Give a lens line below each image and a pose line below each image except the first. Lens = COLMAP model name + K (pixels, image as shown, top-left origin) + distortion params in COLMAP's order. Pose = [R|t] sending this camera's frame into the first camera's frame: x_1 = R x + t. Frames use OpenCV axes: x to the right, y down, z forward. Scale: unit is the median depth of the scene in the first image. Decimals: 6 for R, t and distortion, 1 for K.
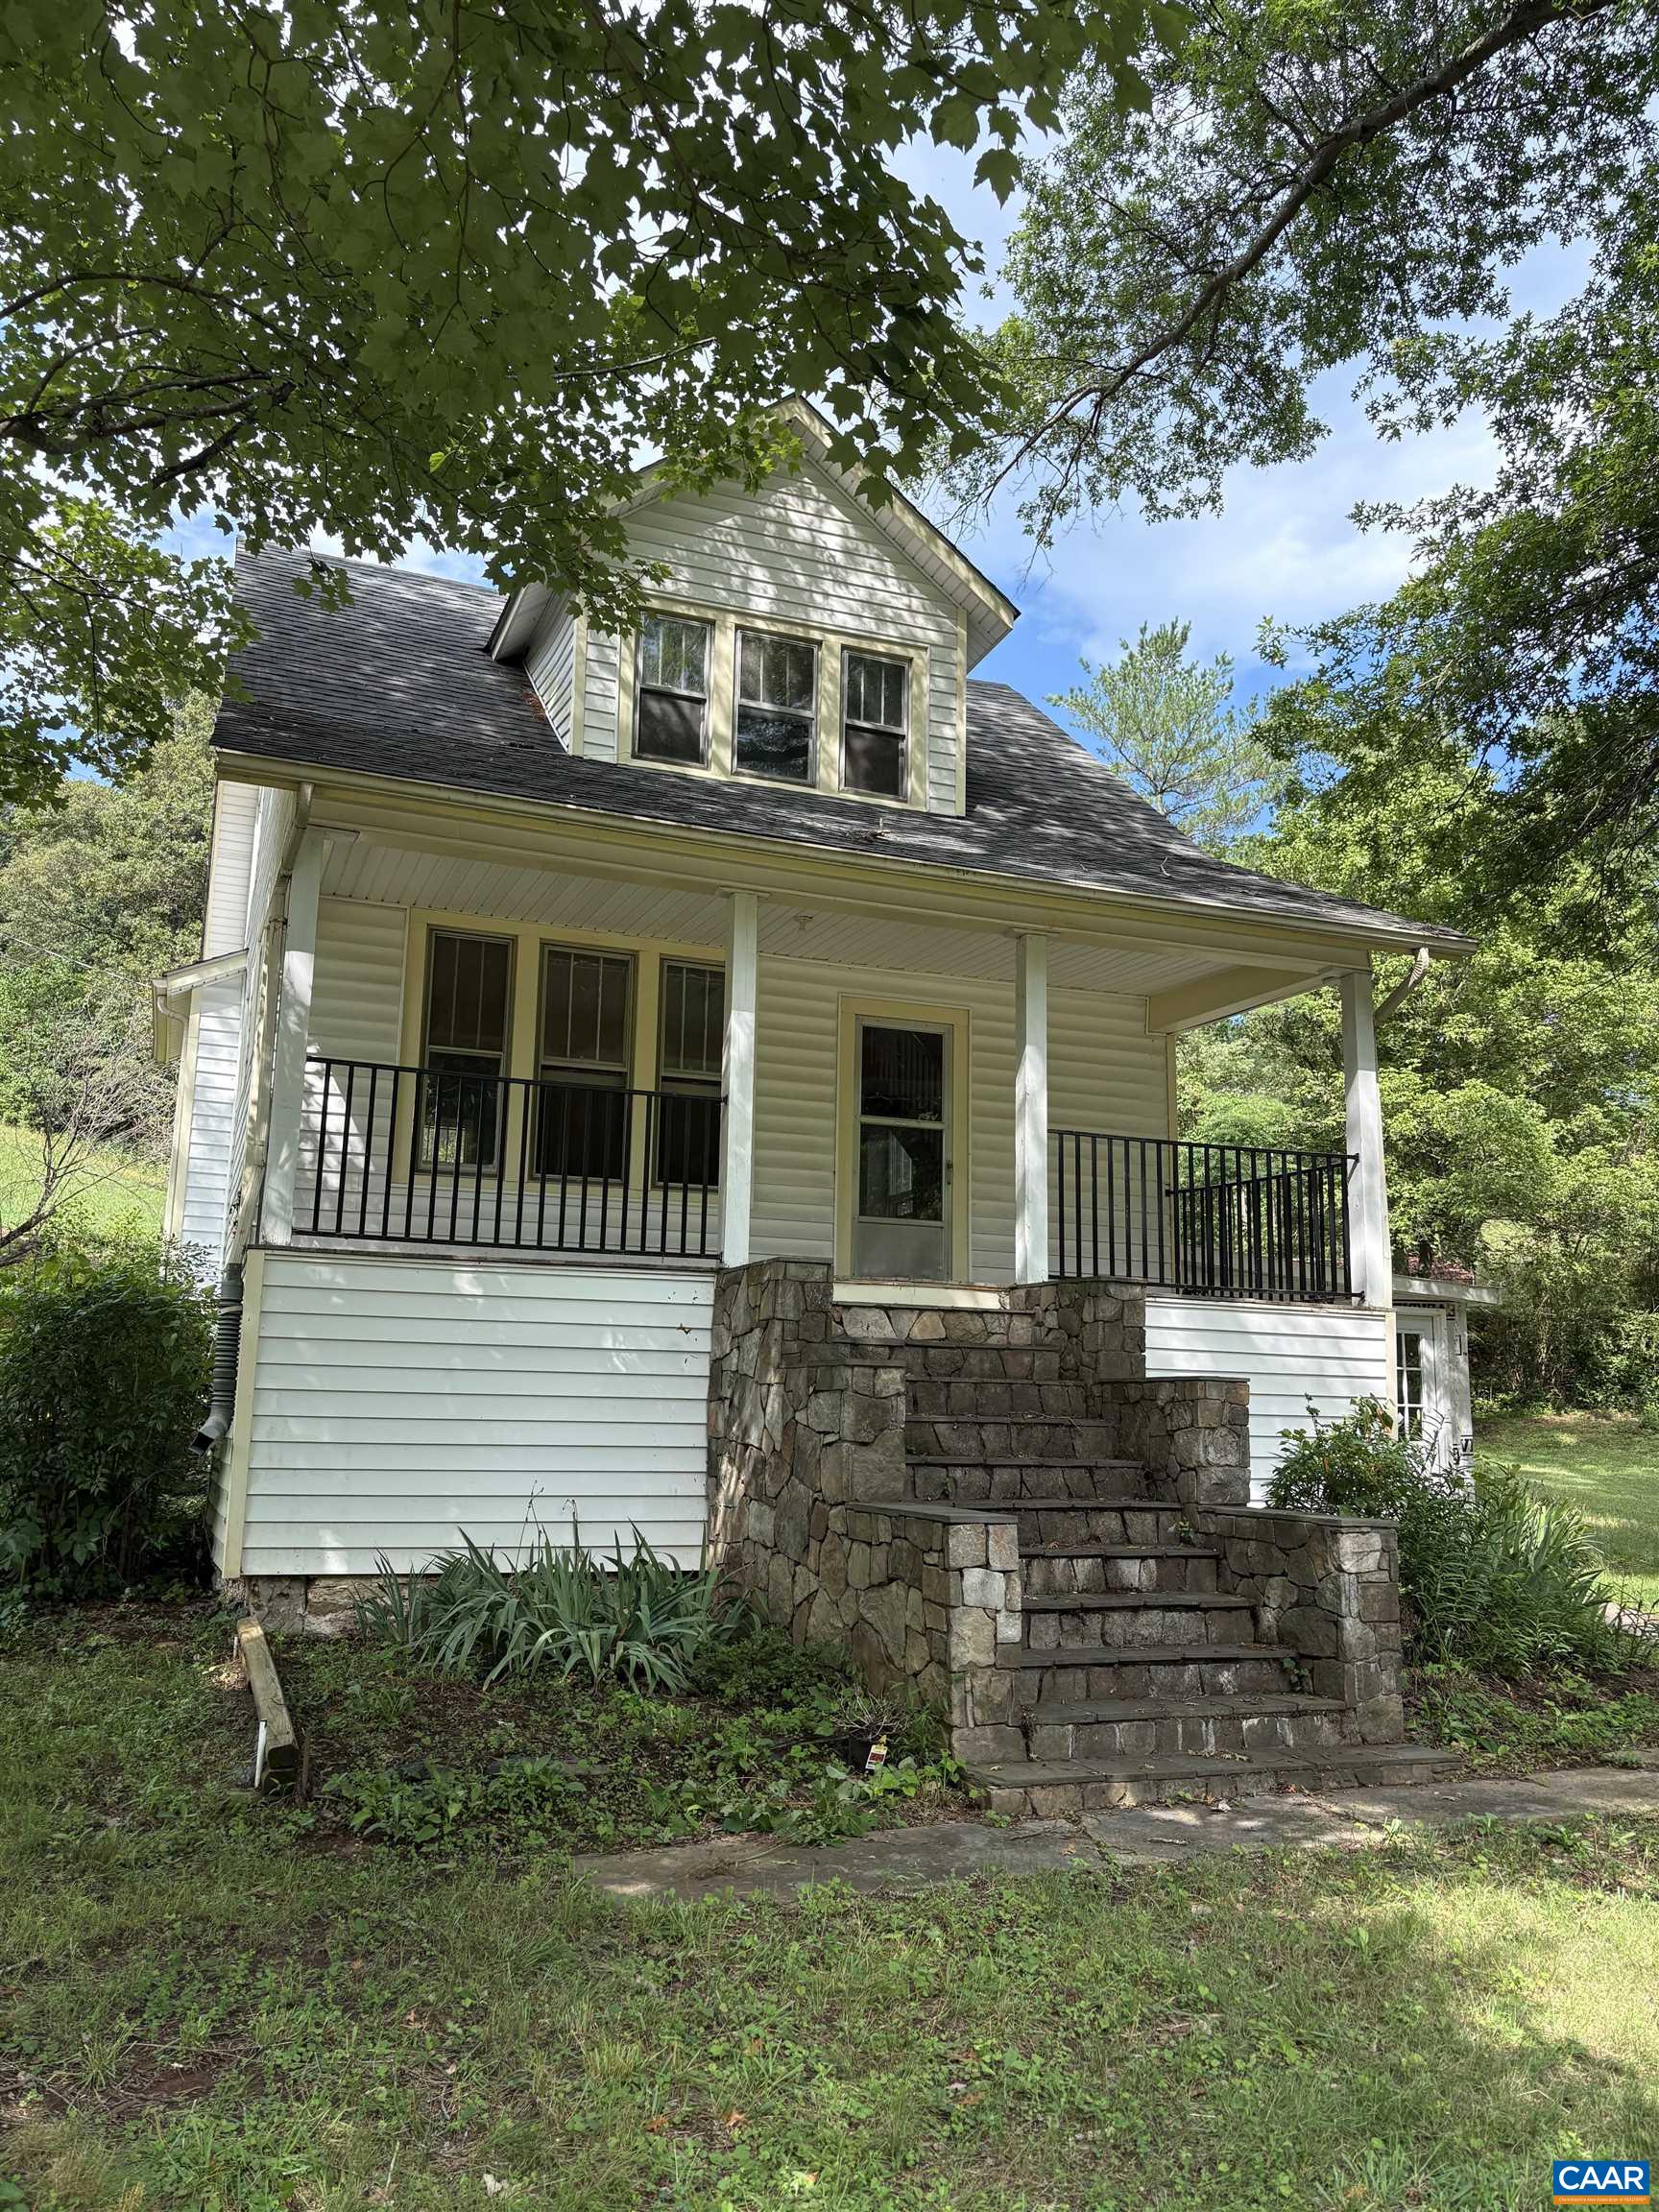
lens RADIAL K [[1666.0, 0, 830.7], [0, 1666.0, 1115.1], [0, 0, 1]] dist [0.049616, -0.051657]
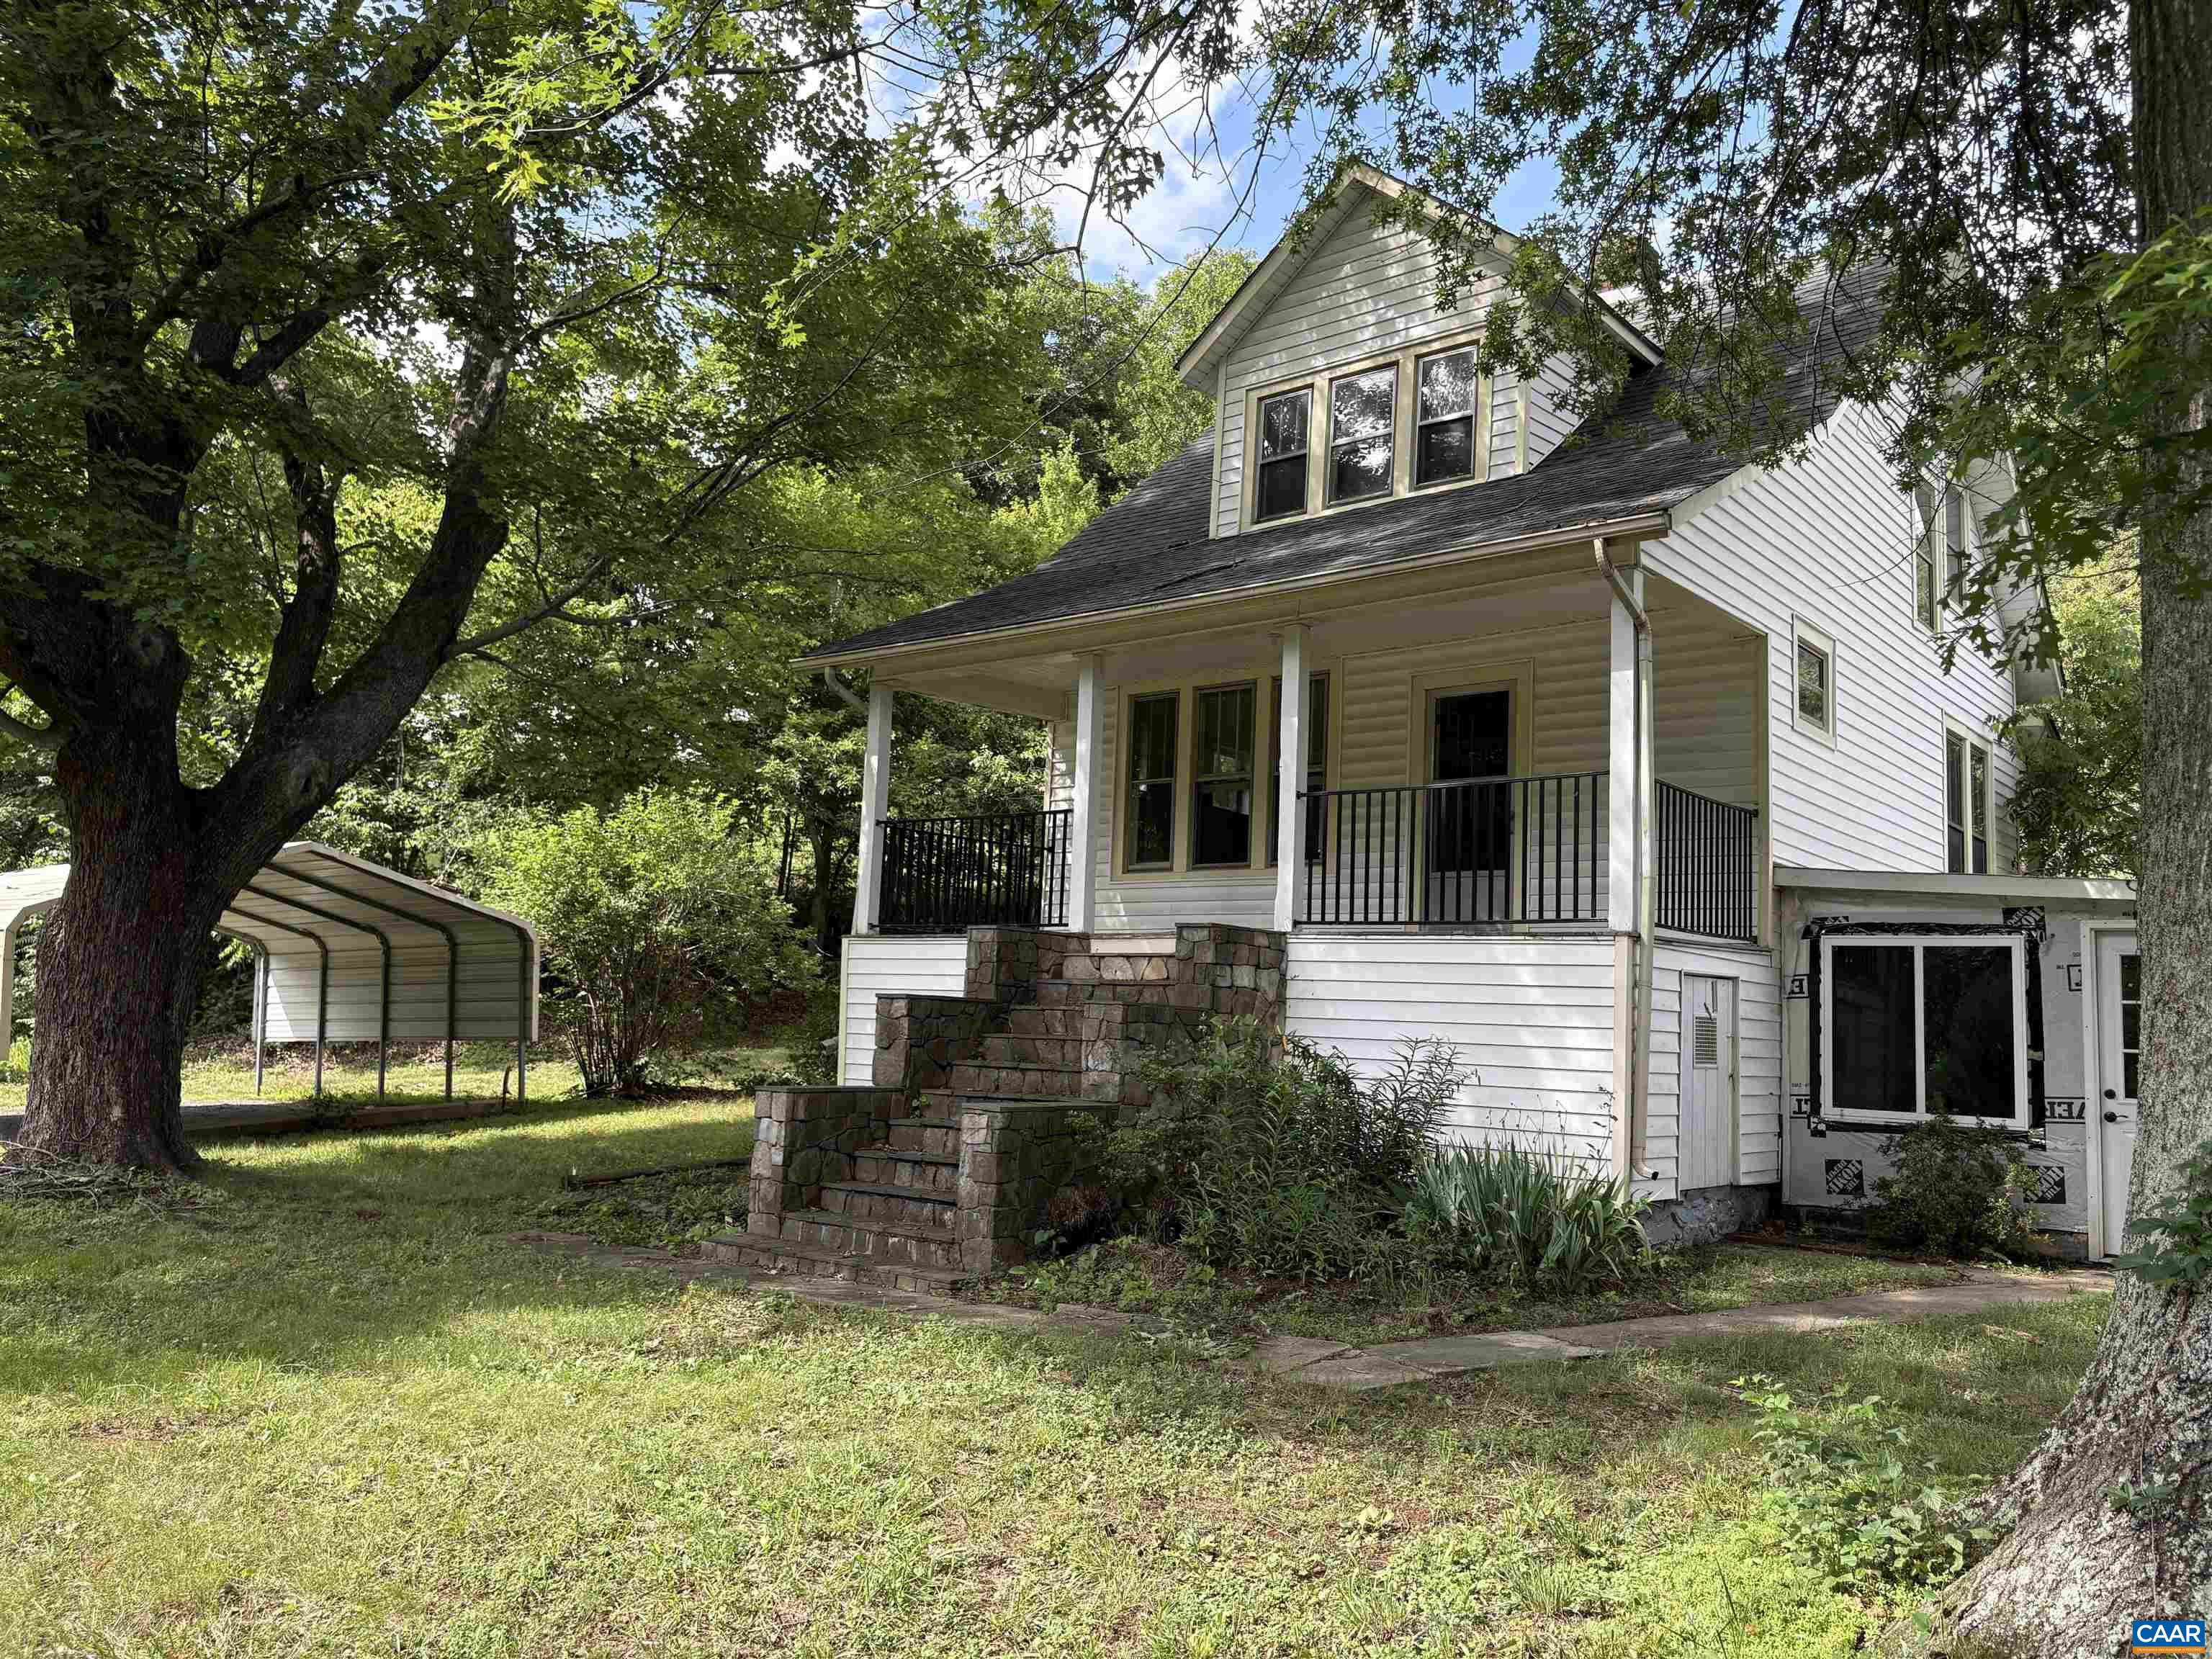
lens RADIAL K [[1666.0, 0, 1106.0], [0, 1666.0, 829.5], [0, 0, 1]] dist [0.049616, -0.051657]
pose [[0.474012, -0.107942, -0.873877, 1.150002], [0.127933, 0.990369, -0.052937, 0.082578], [0.871175, -0.086705, 0.483256, 0.357890]]
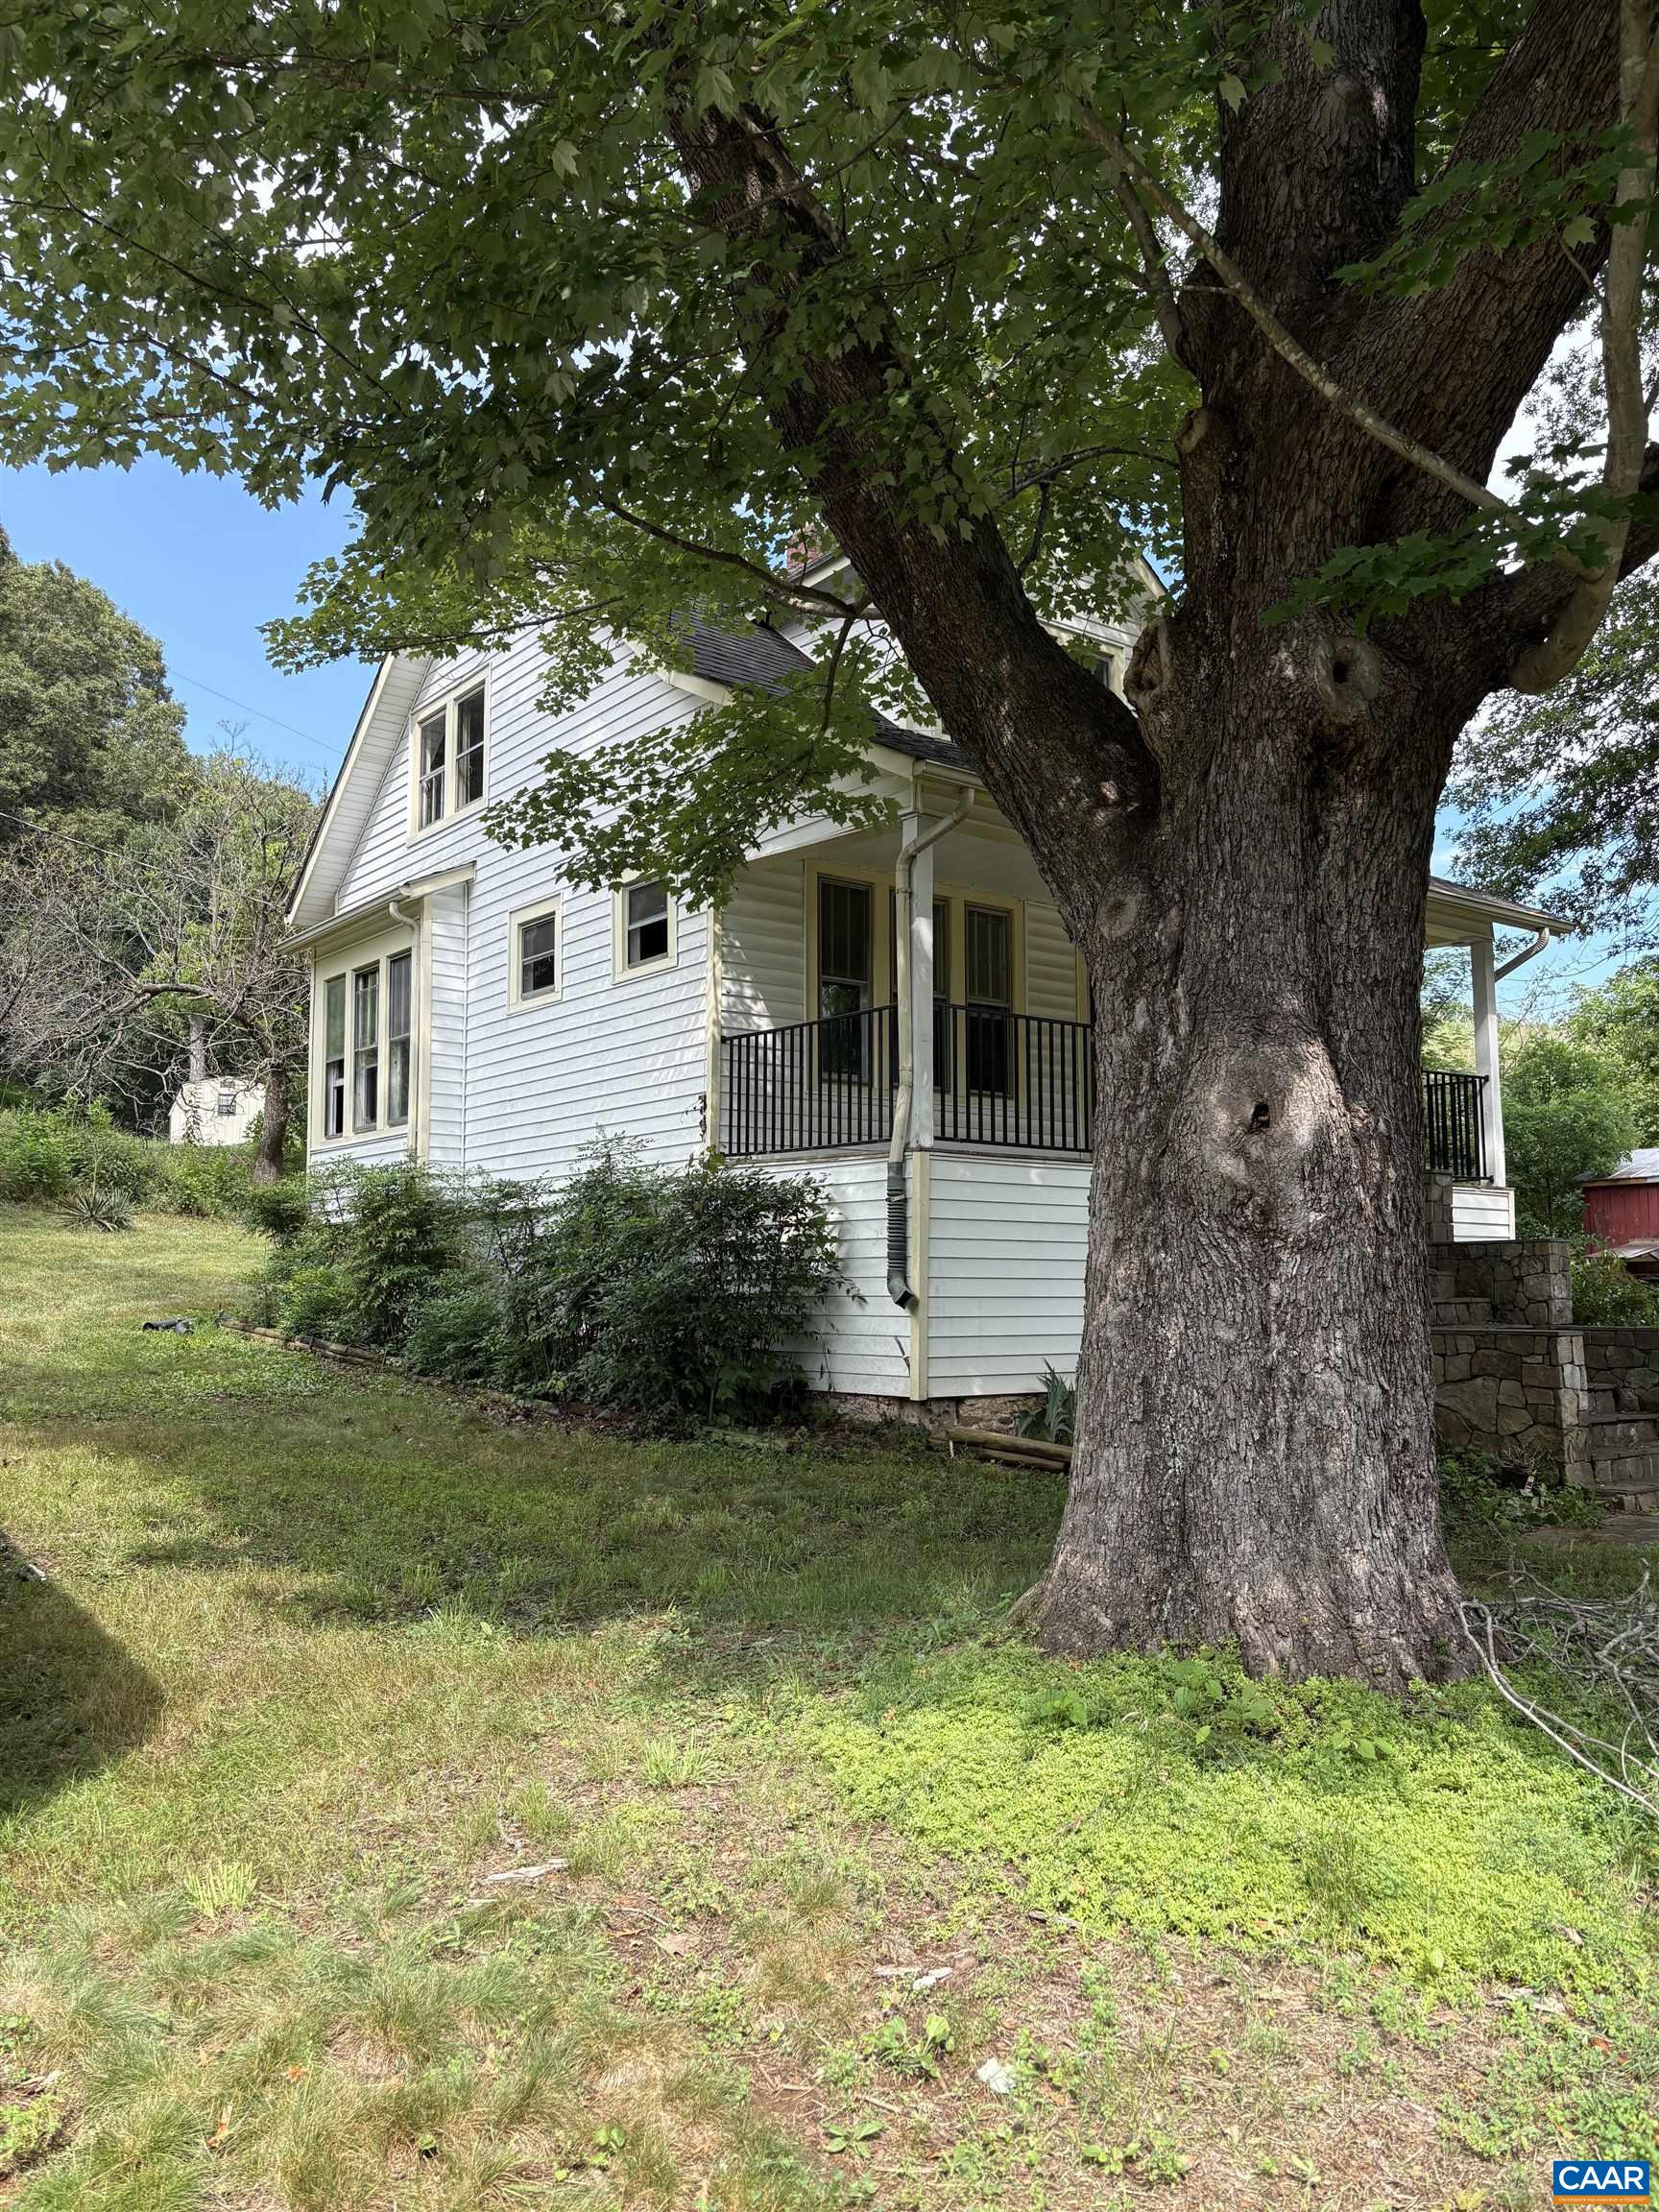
lens RADIAL K [[1666.0, 0, 830.7], [0, 1666.0, 1115.1], [0, 0, 1]] dist [0.049616, -0.051657]
pose [[0.957546, 0.005589, 0.288225, -0.691993], [-0.028984, 0.996612, 0.076967, -0.040158], [-0.286819, -0.082053, 0.954464, -0.184353]]
